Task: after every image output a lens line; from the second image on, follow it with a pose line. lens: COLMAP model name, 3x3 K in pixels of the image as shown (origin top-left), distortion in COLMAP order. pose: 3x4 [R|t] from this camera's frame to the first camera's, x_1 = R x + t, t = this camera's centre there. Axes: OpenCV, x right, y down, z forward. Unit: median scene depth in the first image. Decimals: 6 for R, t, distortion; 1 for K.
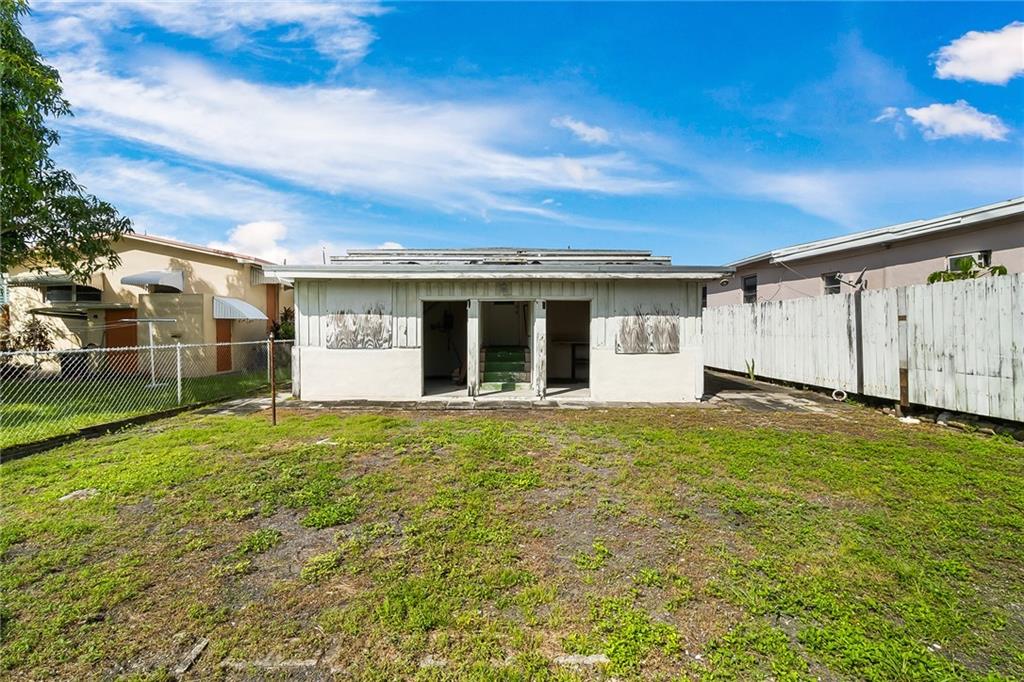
lens RADIAL K [[454.9, 0, 506.9], [0, 454.9, 336.6], [0, 0, 1]] dist [-0.001116, 0.000039]
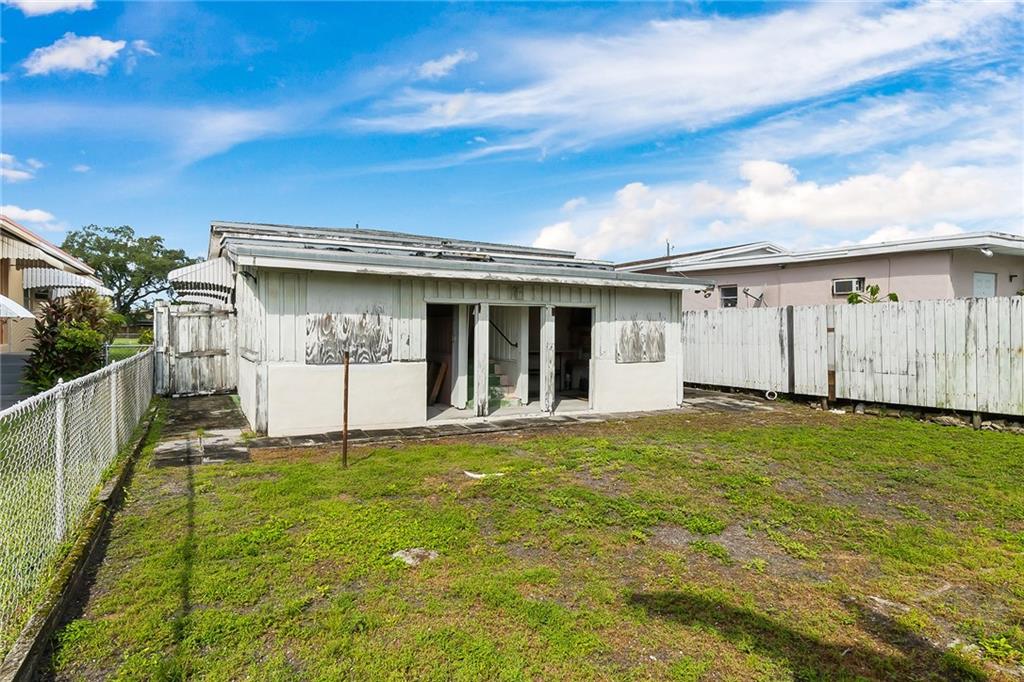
lens RADIAL K [[579.3, 0, 512.0], [0, 579.3, 341.0], [0, 0, 1]] dist [-0.000219, -0.000329]
pose [[0.881307, -0.002414, 0.472539, -0.543101], [0.001313, 0.999996, 0.002660, -0.013376], [-0.472543, -0.001724, 0.881306, 0.014226]]
